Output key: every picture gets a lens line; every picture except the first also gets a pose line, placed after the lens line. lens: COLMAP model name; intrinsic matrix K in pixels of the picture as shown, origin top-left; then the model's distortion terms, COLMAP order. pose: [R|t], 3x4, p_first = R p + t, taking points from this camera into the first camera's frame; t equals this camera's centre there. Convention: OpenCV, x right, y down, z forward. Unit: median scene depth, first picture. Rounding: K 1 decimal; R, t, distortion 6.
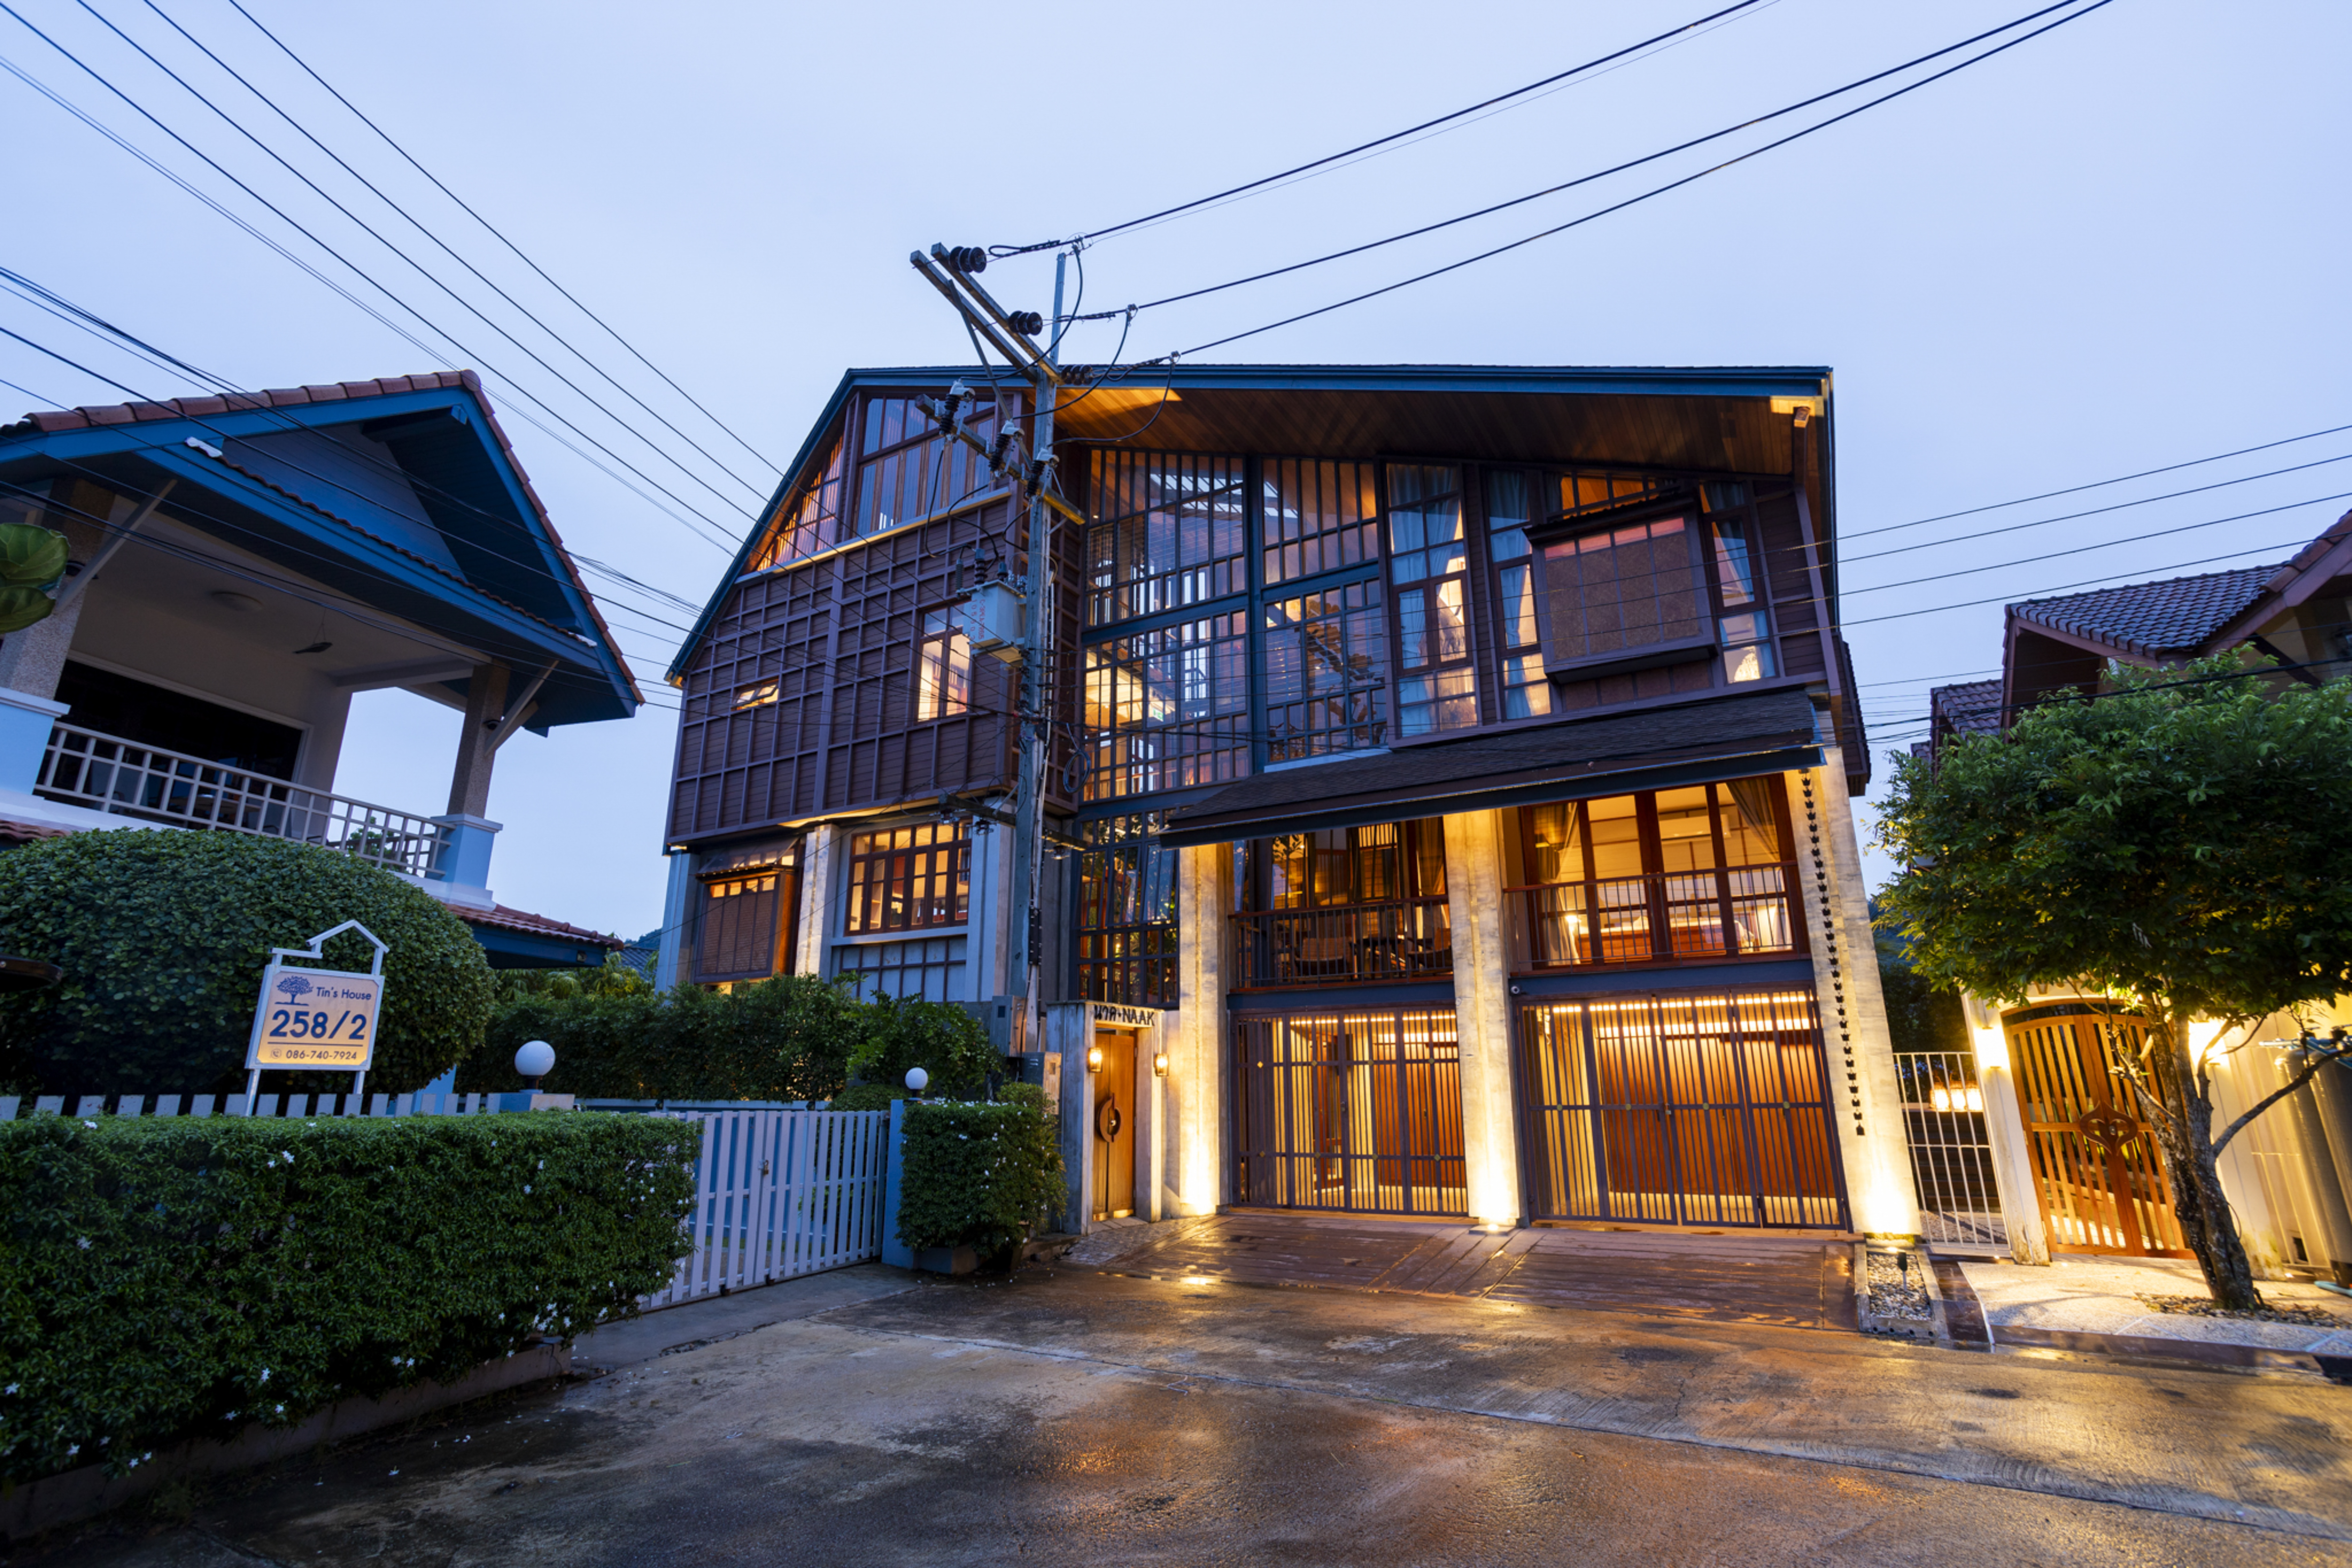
lens RADIAL K [[1149.1, 0, 1152.6], [0, 1149.1, 767.6], [0, 0, 1]] dist [-0.039530, 0.020439]
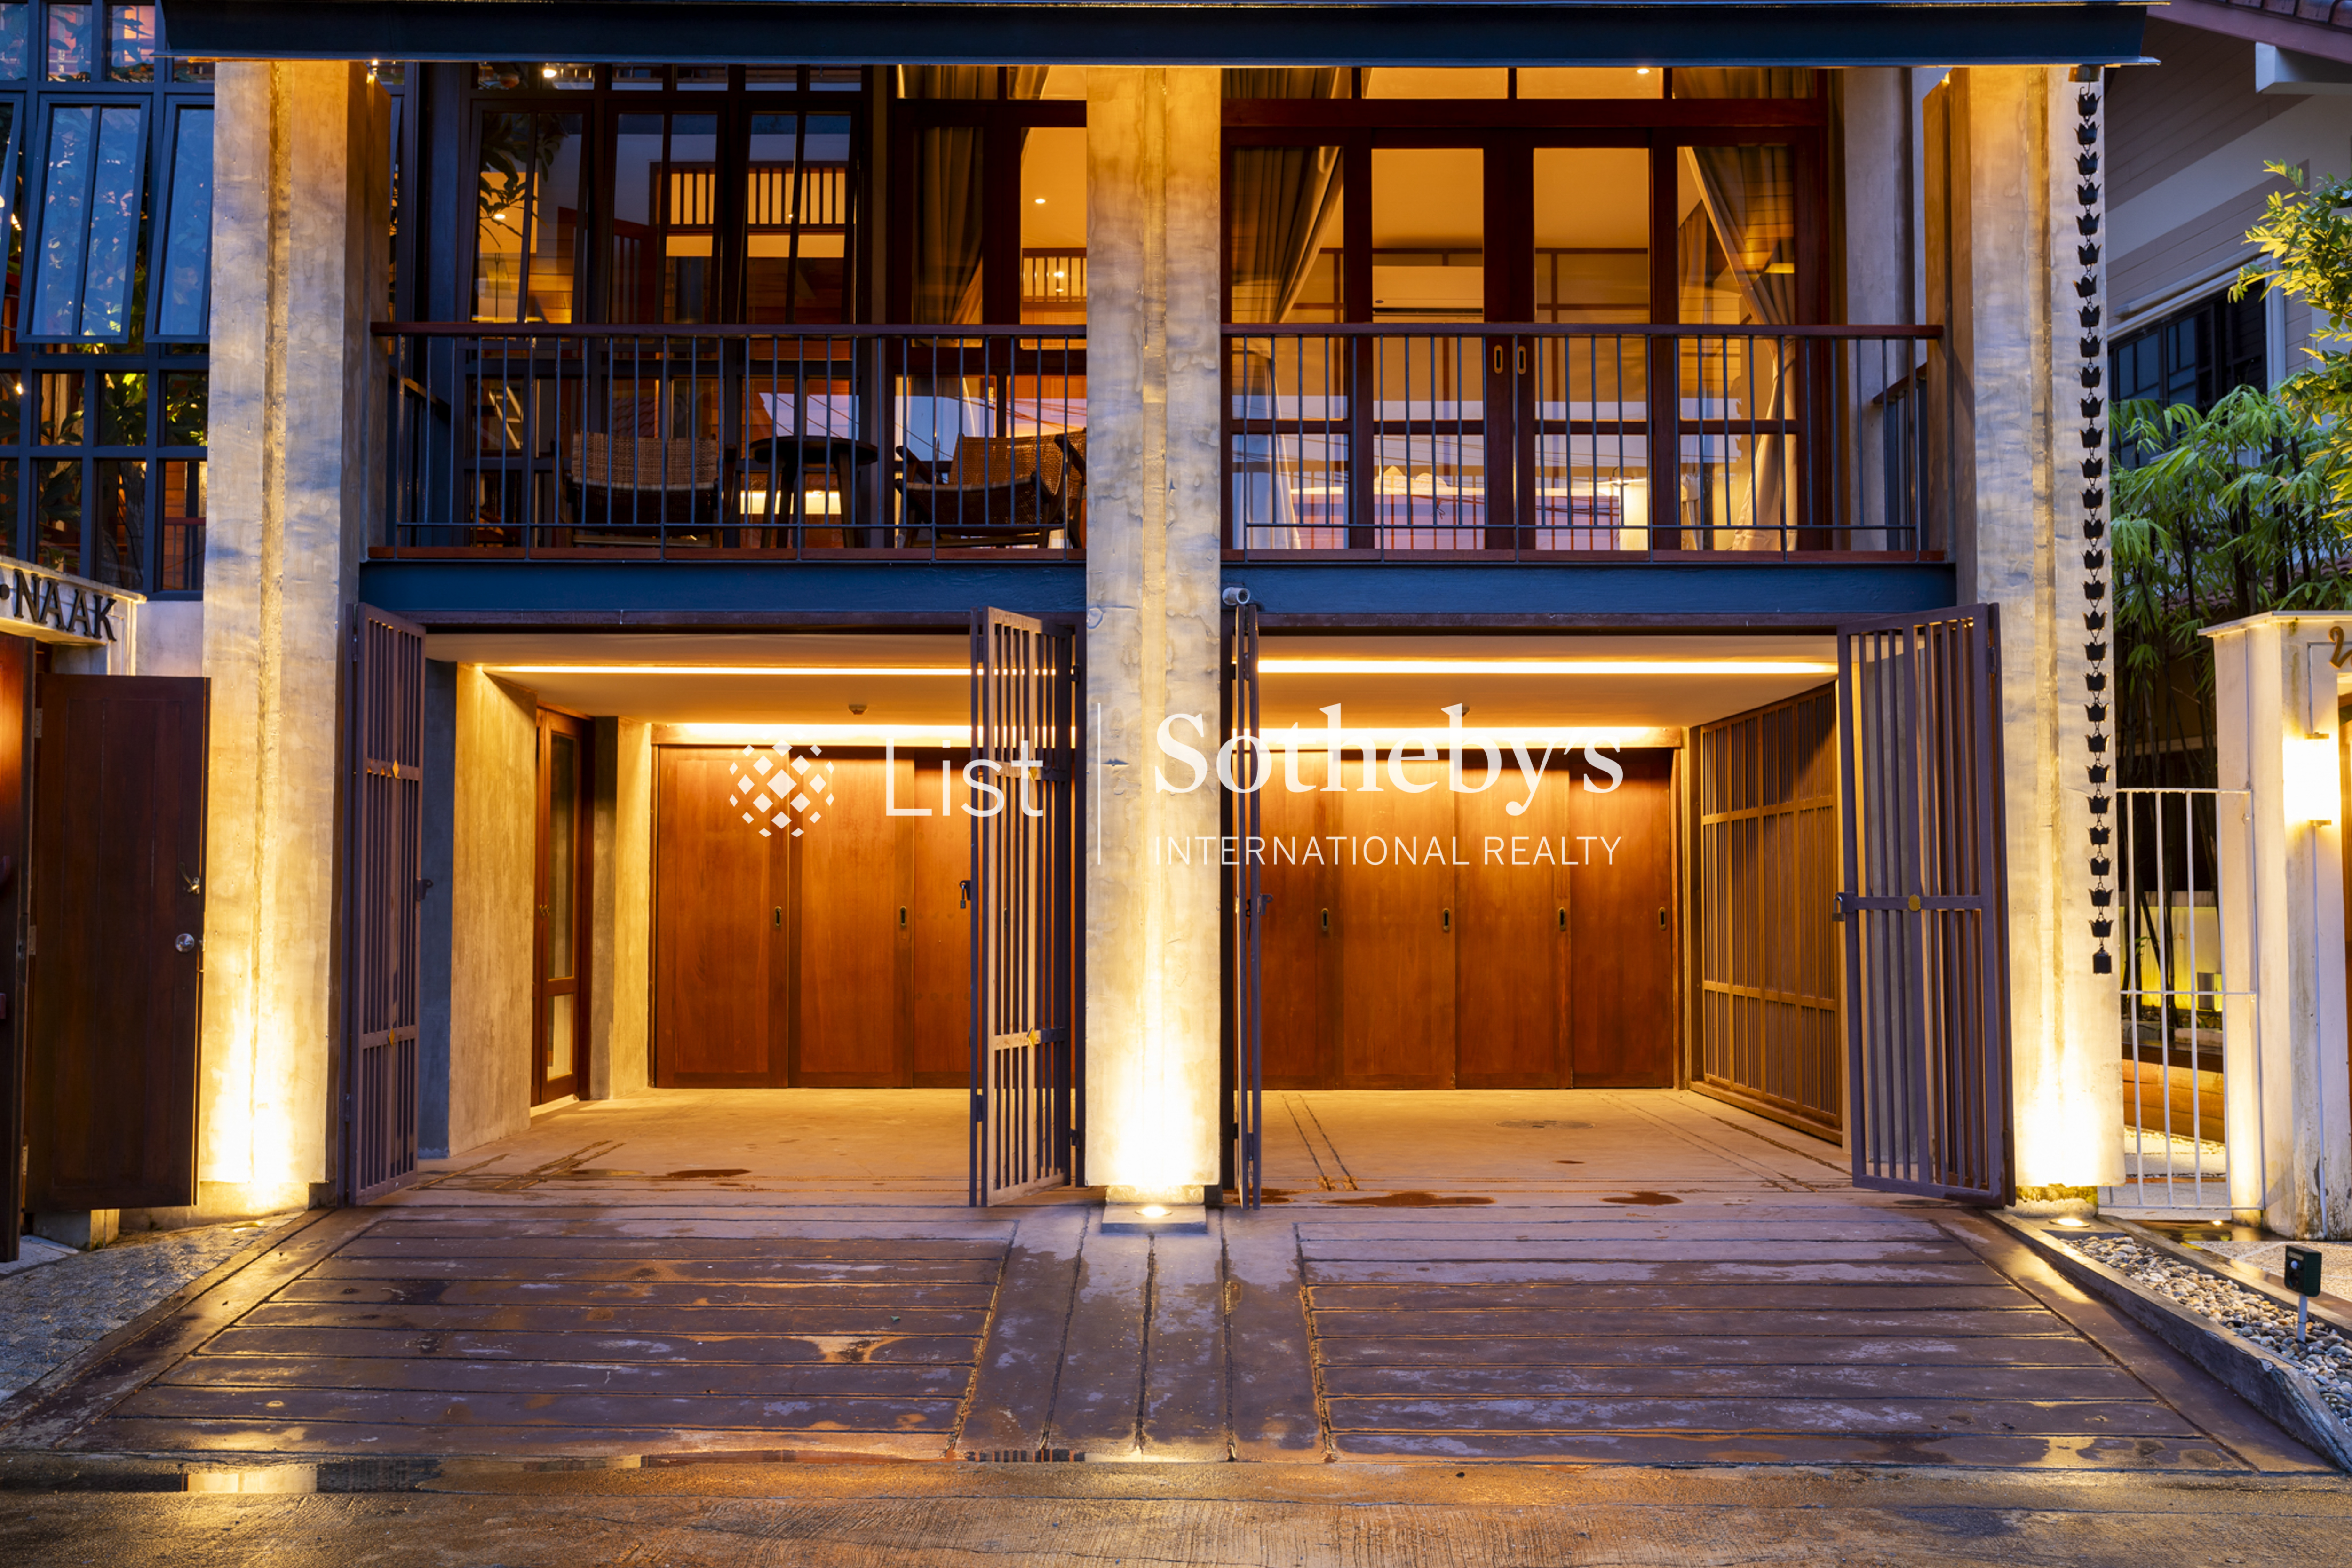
lens RADIAL K [[2197.1, 0, 1177.2], [0, 2197.1, 788.8], [0, 0, 1]] dist [0.020377, 0.000000]
pose [[0.859882, 0.029324, 0.509650, -0.056101], [-0.144594, 0.971455, 0.188064, 0.115100], [-0.489588, -0.235405, 0.839576, 0.367729]]
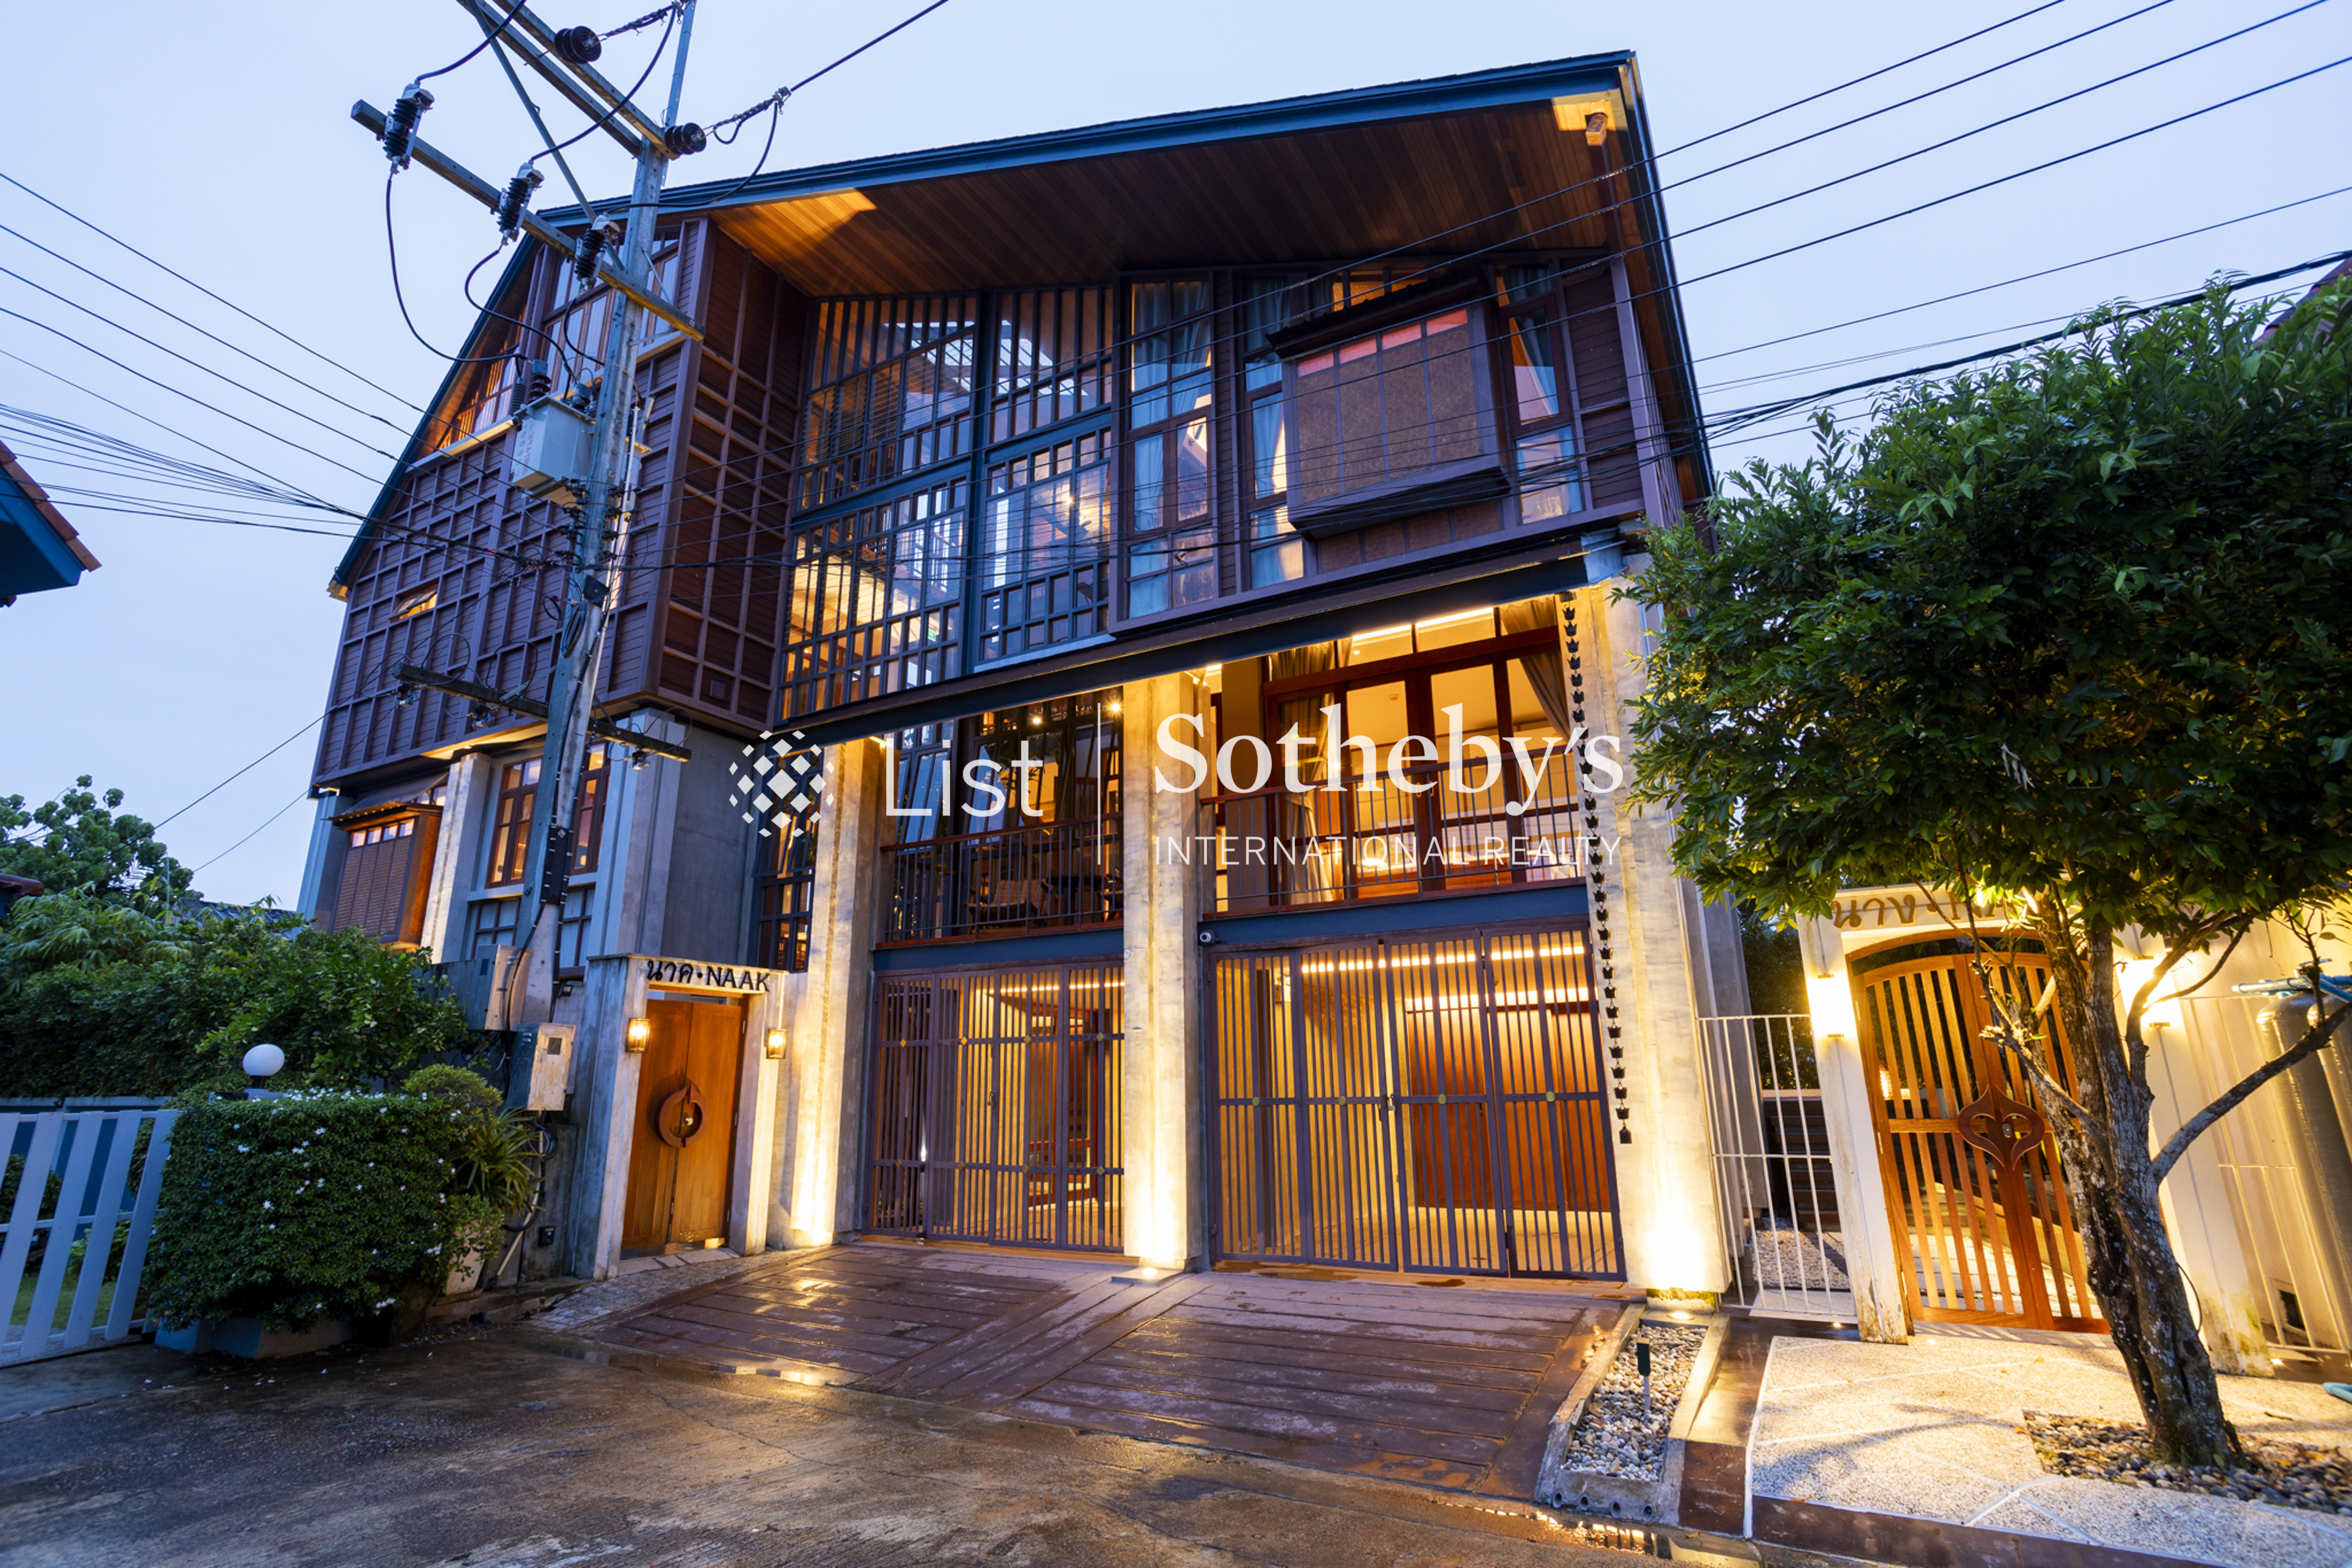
lens RADIAL K [[1149.1, 0, 1153.0], [0, 1149.1, 767.6], [0, 0, 1]] dist [-0.039530, 0.020439]
pose [[0.999821, -0.004004, 0.018511, 0.250633], [0.003852, 0.999959, 0.008237, 0.076161], [-0.018543, -0.008164, 0.999795, 0.260167]]
